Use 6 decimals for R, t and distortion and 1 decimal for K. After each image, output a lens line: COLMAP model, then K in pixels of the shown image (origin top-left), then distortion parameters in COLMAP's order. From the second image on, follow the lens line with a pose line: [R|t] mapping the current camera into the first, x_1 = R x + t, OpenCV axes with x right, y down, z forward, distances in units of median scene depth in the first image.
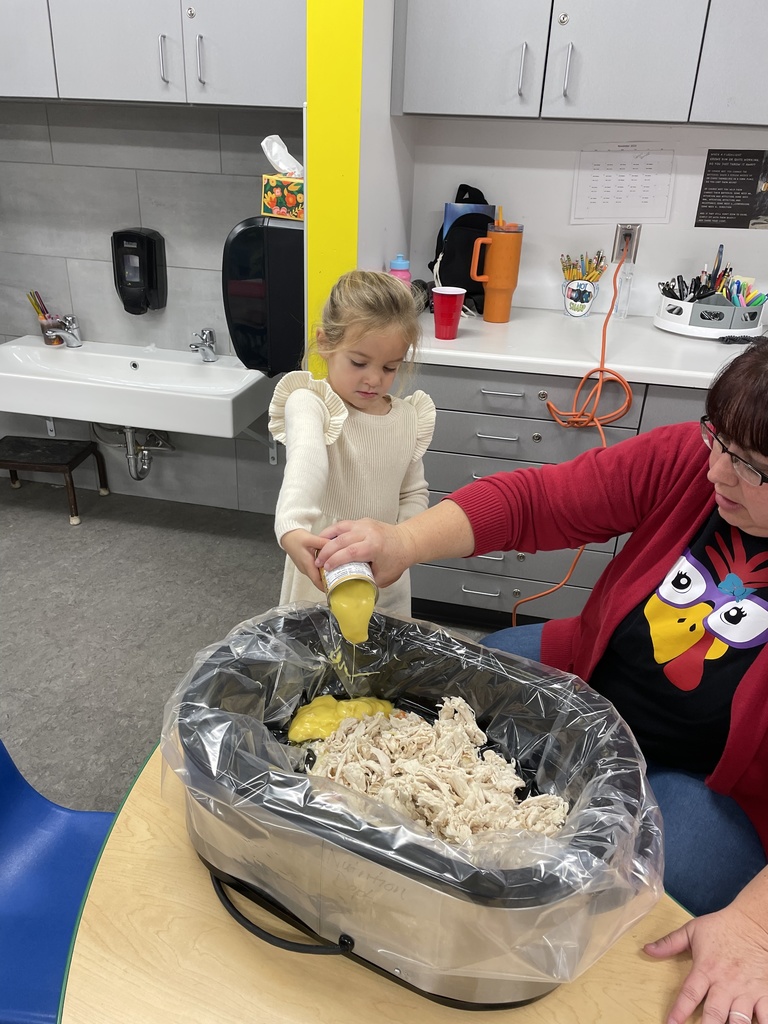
lens RADIAL K [[767.8, 0, 379.3], [0, 767.8, 512.6], [0, 0, 1]] dist [0.011072, -0.037181]
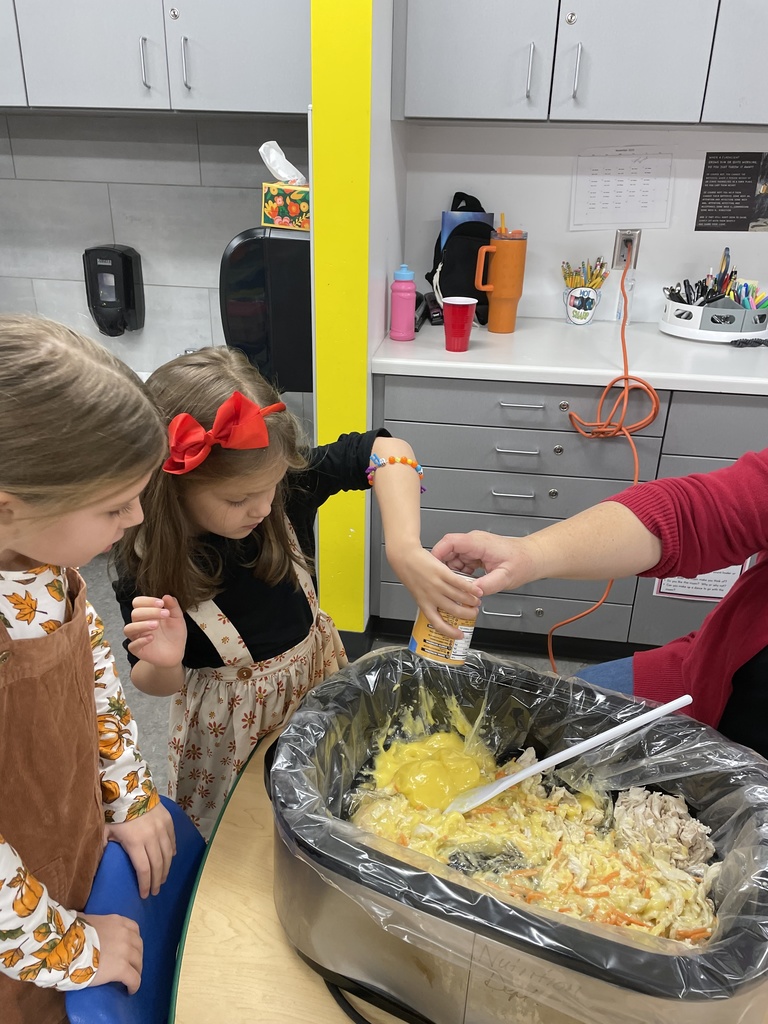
lens RADIAL K [[767.8, 0, 388.7], [0, 767.8, 511.7], [0, 0, 1]] dist [0.011072, -0.037181]
pose [[0.995880, -0.047754, 0.077088, -0.081254], [0.049404, 0.998586, -0.019644, -0.011850], [-0.076041, 0.023372, 0.996831, 0.057104]]
